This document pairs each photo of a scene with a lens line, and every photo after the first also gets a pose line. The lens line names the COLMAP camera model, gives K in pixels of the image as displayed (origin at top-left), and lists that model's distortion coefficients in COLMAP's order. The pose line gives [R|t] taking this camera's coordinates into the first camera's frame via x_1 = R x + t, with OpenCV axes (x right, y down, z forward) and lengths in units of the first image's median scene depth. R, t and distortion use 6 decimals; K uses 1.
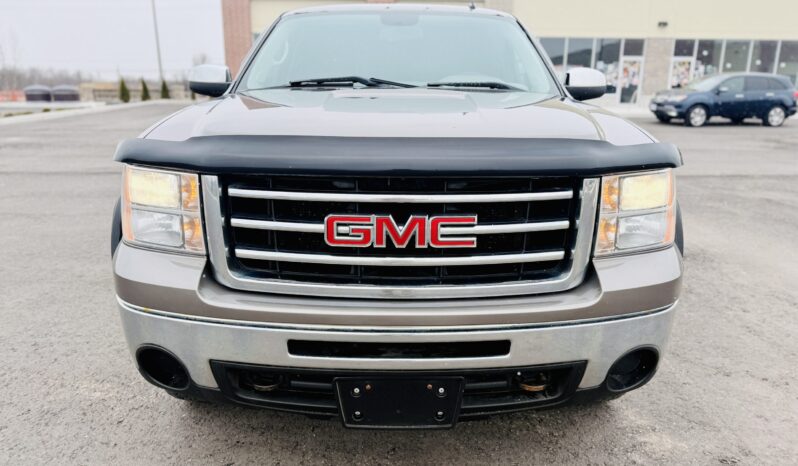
lens RADIAL K [[588.2, 0, 399.0], [0, 588.2, 233.0], [0, 0, 1]] dist [0.001480, 0.000687]
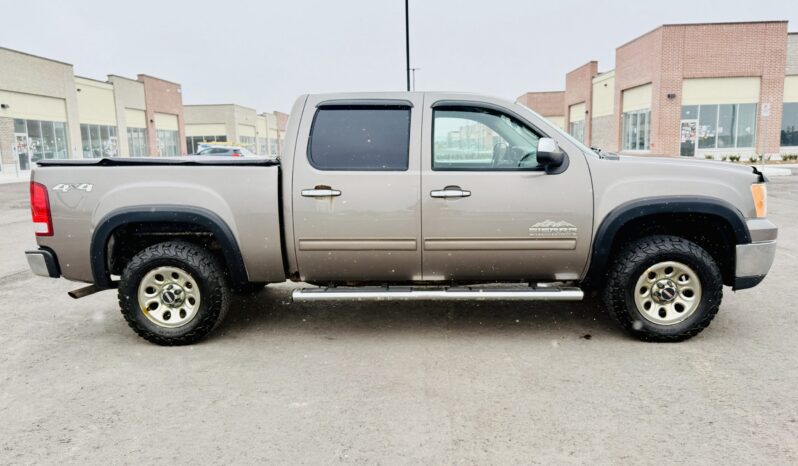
lens RADIAL K [[588.2, 0, 399.0], [0, 588.2, 233.0], [0, 0, 1]] dist [0.001480, 0.000687]
pose [[0.019835, -0.152031, 0.988177, -1.397764], [0.281458, 0.949248, 0.140392, -0.311956], [-0.959369, 0.275346, 0.061619, 1.157150]]
